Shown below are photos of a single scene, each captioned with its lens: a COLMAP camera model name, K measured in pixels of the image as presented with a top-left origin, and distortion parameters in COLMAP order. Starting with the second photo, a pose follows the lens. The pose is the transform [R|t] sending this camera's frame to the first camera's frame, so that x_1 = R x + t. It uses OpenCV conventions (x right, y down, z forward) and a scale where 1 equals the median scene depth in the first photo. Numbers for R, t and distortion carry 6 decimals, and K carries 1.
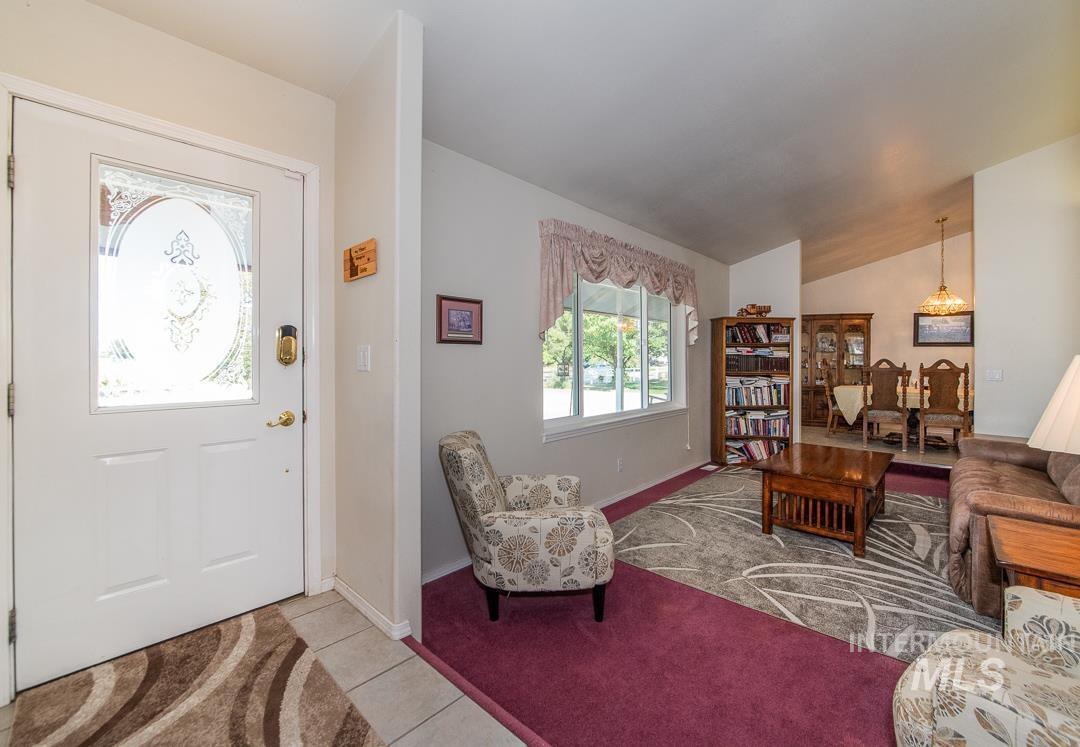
lens RADIAL K [[449.2, 0, 554.3], [0, 449.2, 360.3], [0, 0, 1]] dist [-0.012595, -0.000017]
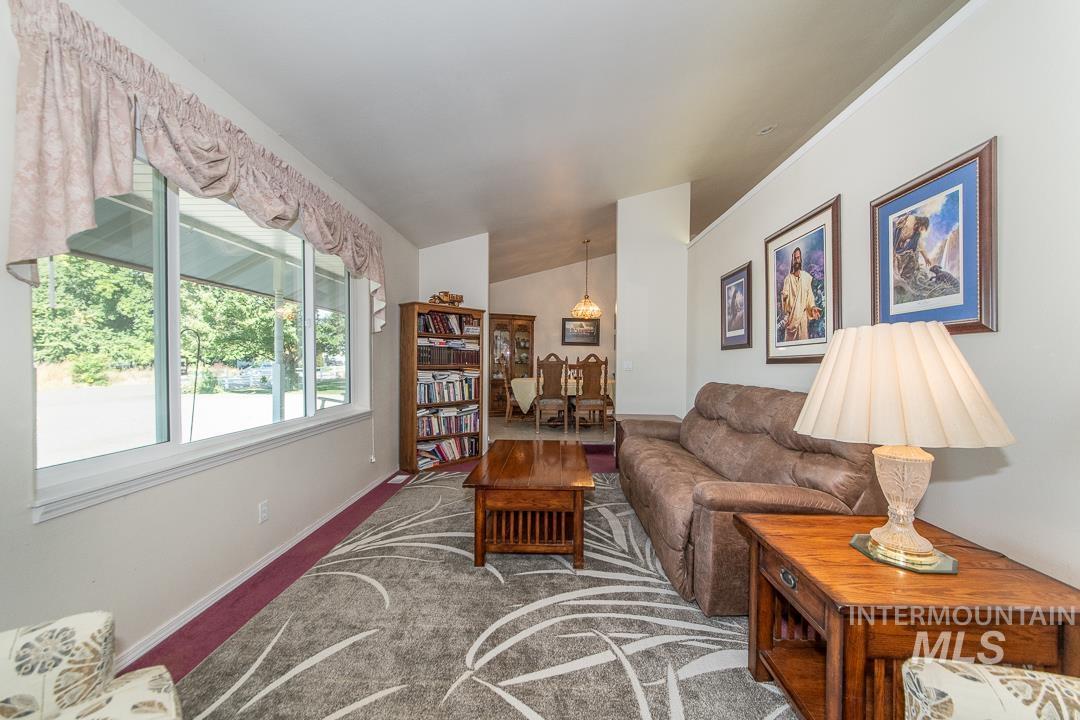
lens RADIAL K [[401.2, 0, 540.0], [0, 401.2, 360.0], [0, 0, 1]] dist [-0.001356, -0.000200]
pose [[0.766567, 0.002395, 0.642160, 0.066015], [-0.000867, 0.999996, -0.002694, 0.017568], [-0.642164, 0.001509, 0.766566, 0.254137]]
